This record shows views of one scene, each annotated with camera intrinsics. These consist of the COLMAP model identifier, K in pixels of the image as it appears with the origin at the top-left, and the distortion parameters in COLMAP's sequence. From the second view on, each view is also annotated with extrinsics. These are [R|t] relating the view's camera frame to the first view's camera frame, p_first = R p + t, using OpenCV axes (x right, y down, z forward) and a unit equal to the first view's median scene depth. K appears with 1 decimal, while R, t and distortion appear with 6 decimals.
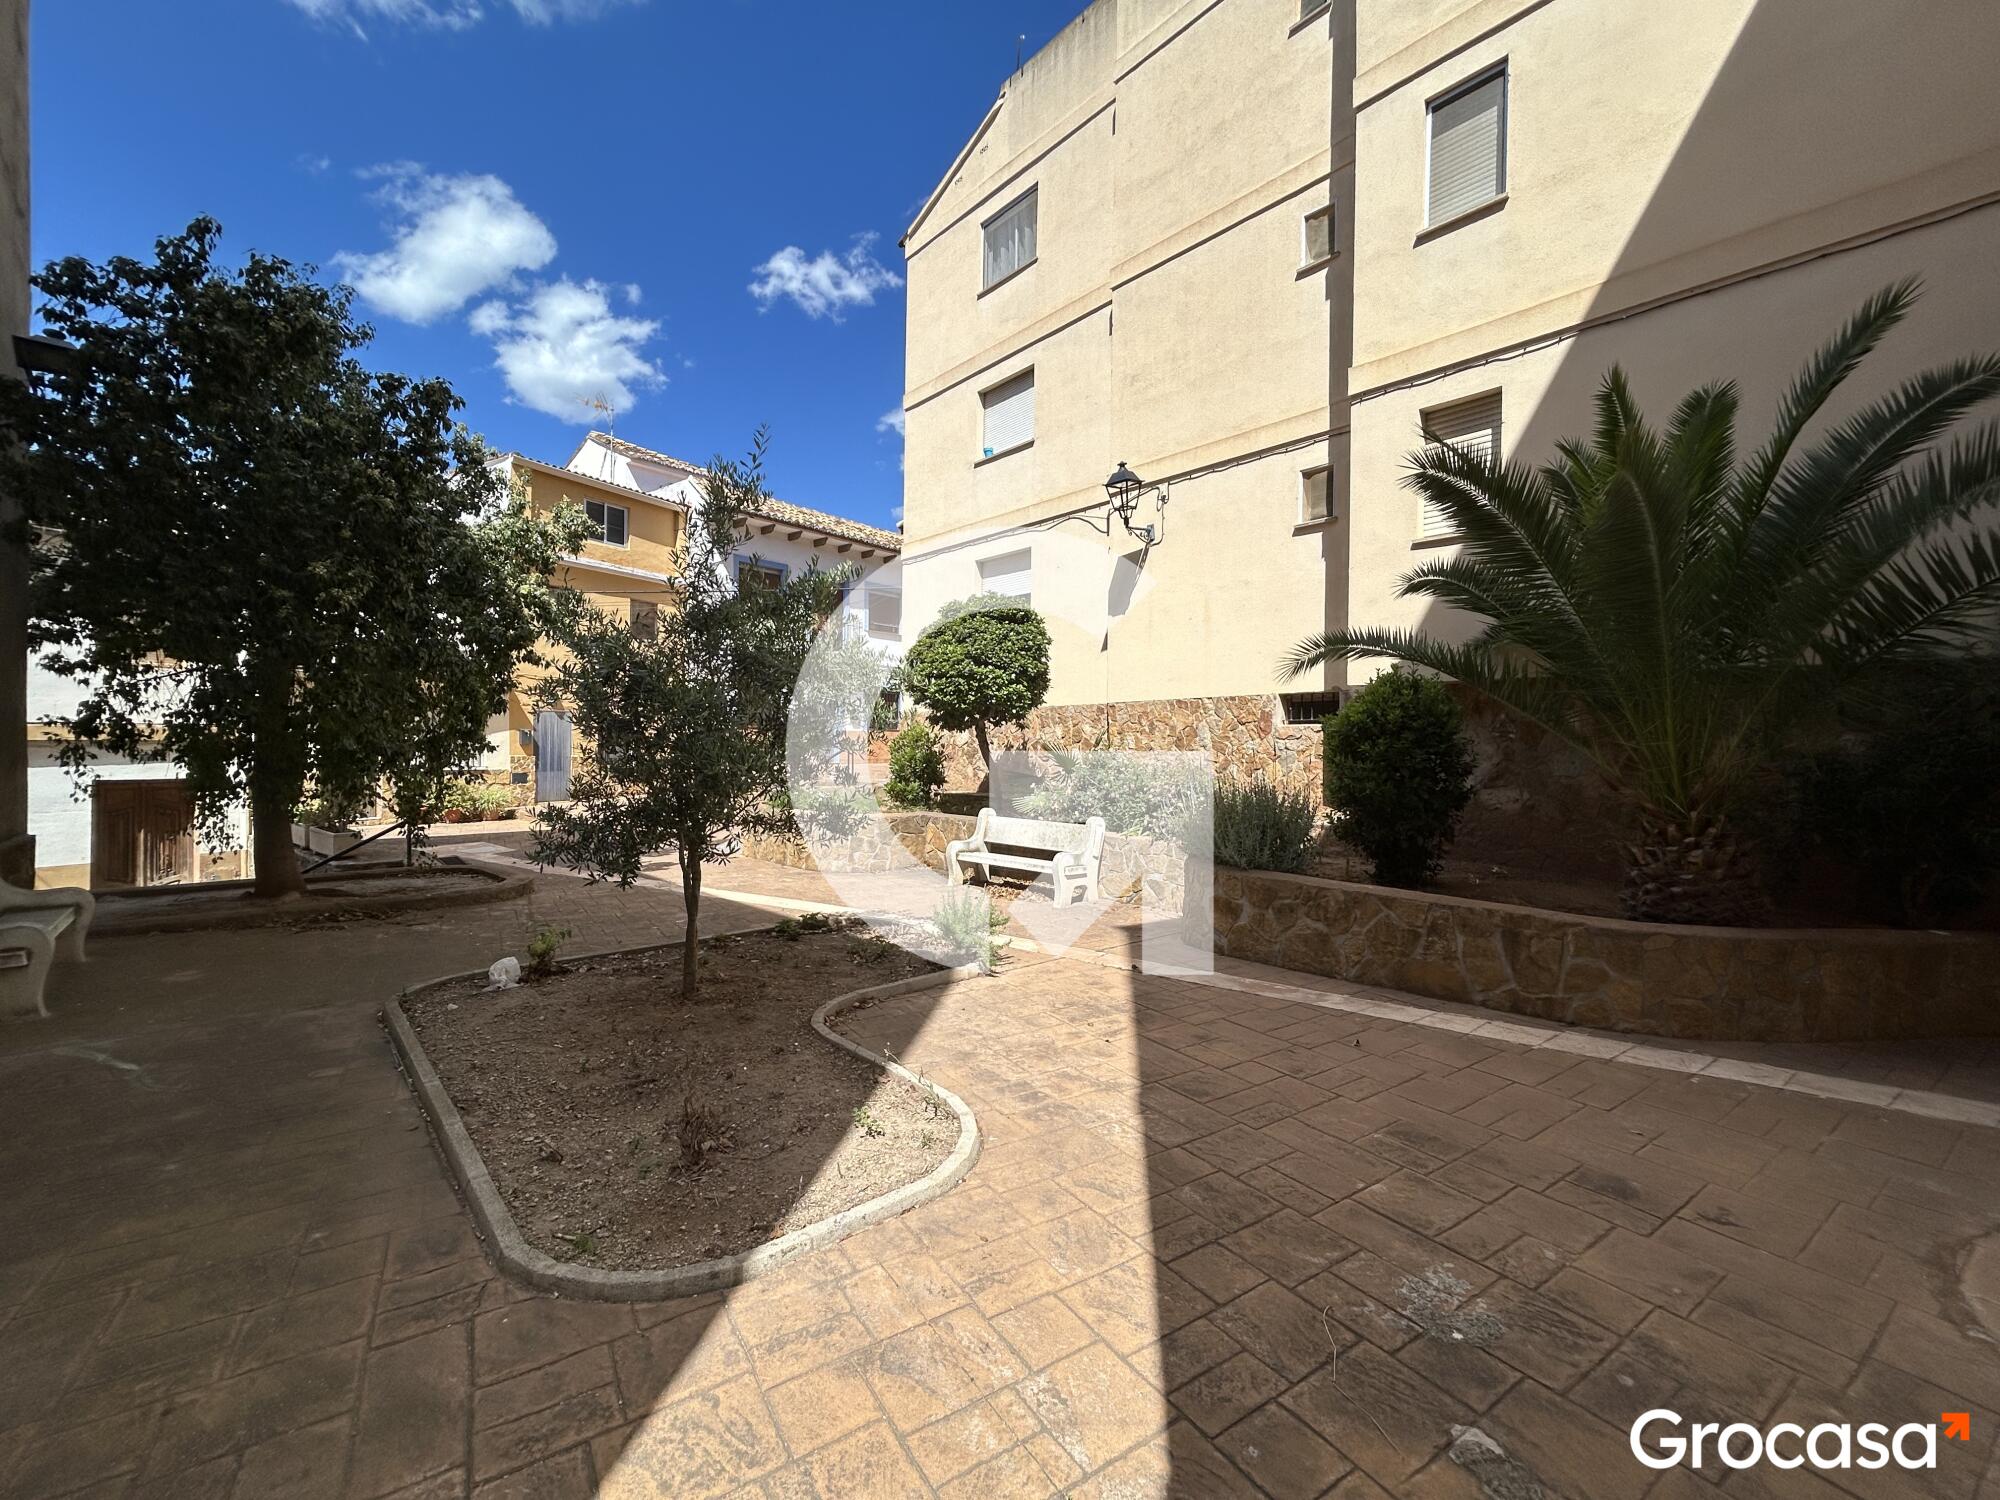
lens RADIAL K [[808.0, 0, 999.0], [0, 808.0, 745.1], [0, 0, 1]] dist [0.001114, 0.000527]
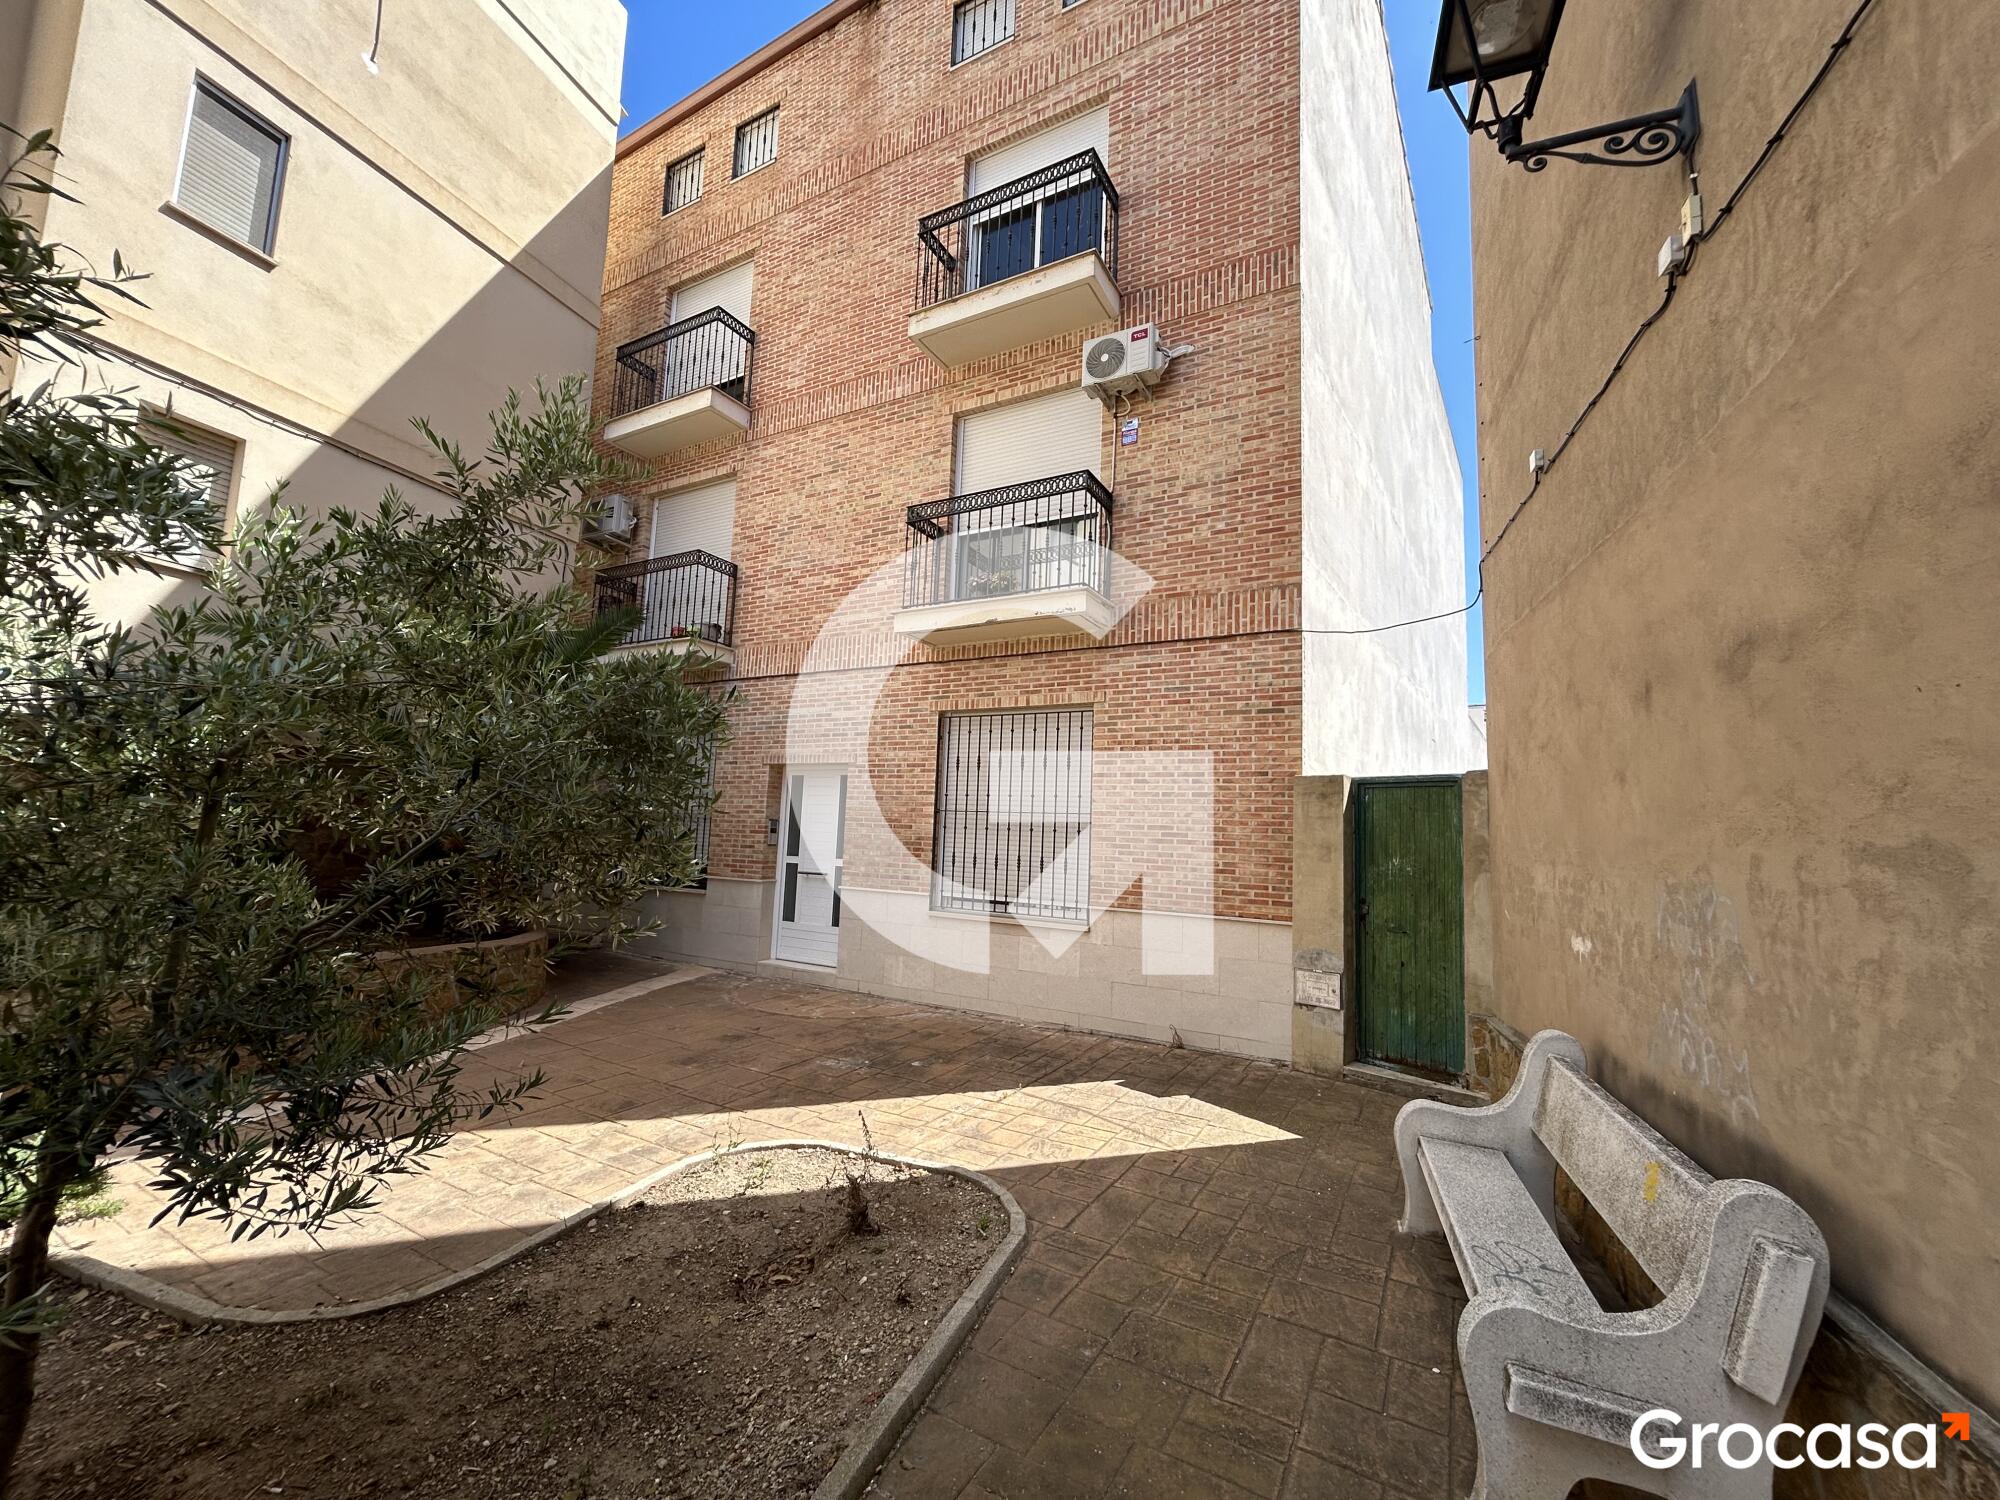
lens RADIAL K [[808.0, 0, 999.0], [0, 808.0, 745.1], [0, 0, 1]] dist [0.001114, 0.000527]
pose [[-0.460059, 0.073533, 0.884838, -0.980349], [-0.043330, 0.993518, -0.105093, -0.017291], [-0.886830, -0.086690, -0.453891, 0.917038]]
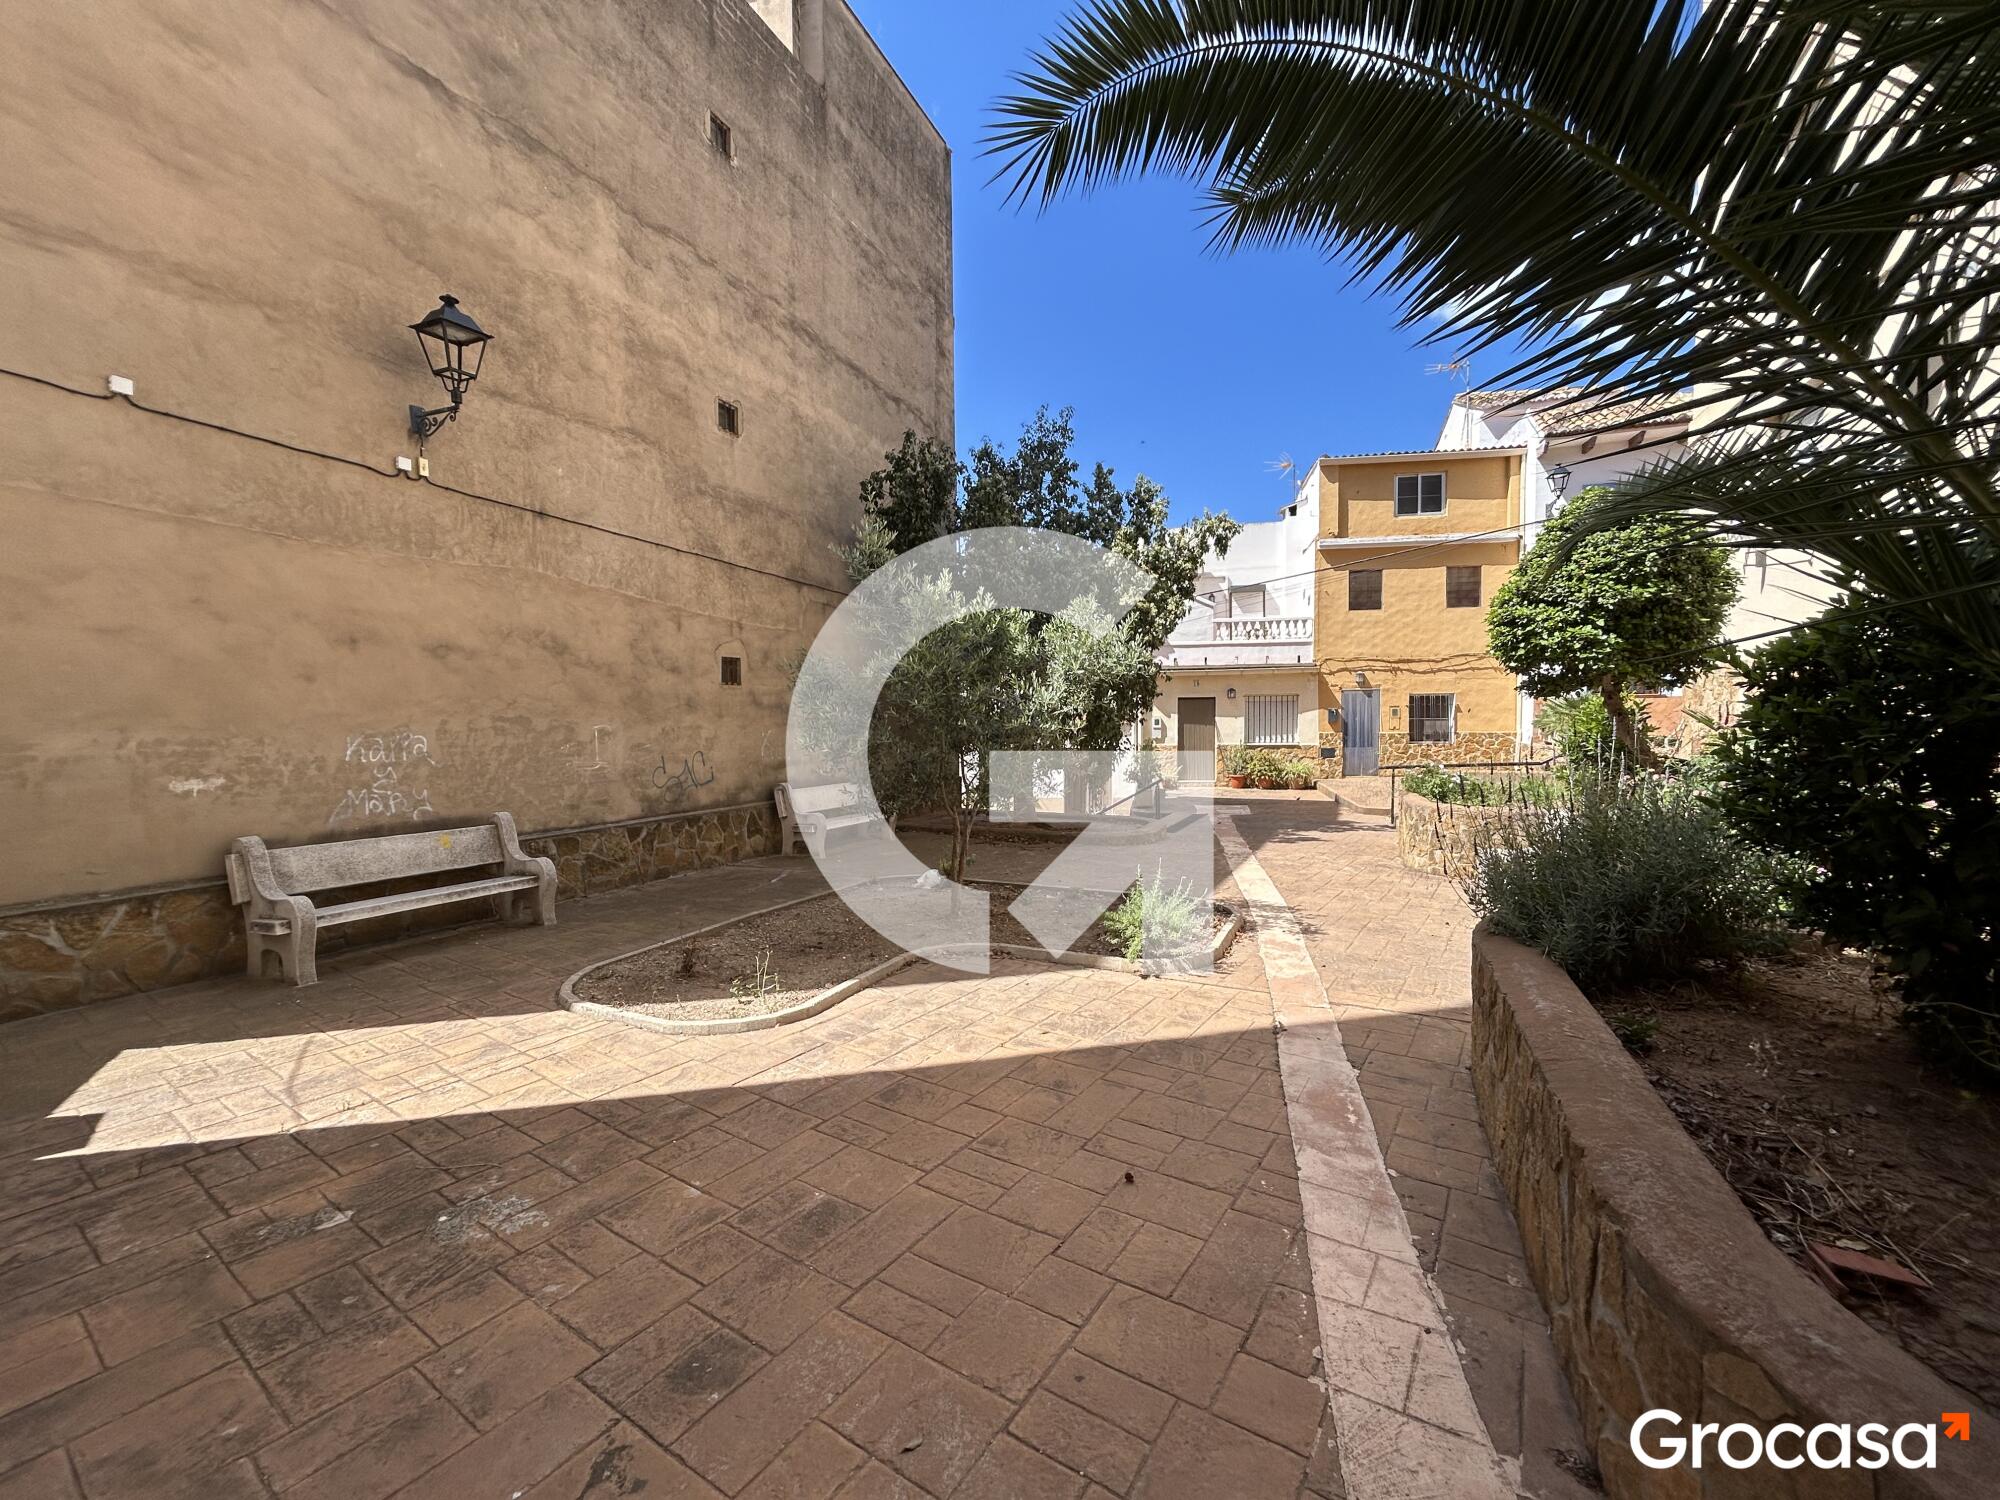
lens RADIAL K [[809.9, 0, 1000.0], [0, 809.9, 750.0], [0, 0, 1]] dist [-0.003499, -0.000236]
pose [[0.385978, 0.019352, -0.922305, 0.955562], [0.013384, 0.999557, 0.026575, 0.006055], [0.922411, -0.022602, 0.385548, 0.635967]]
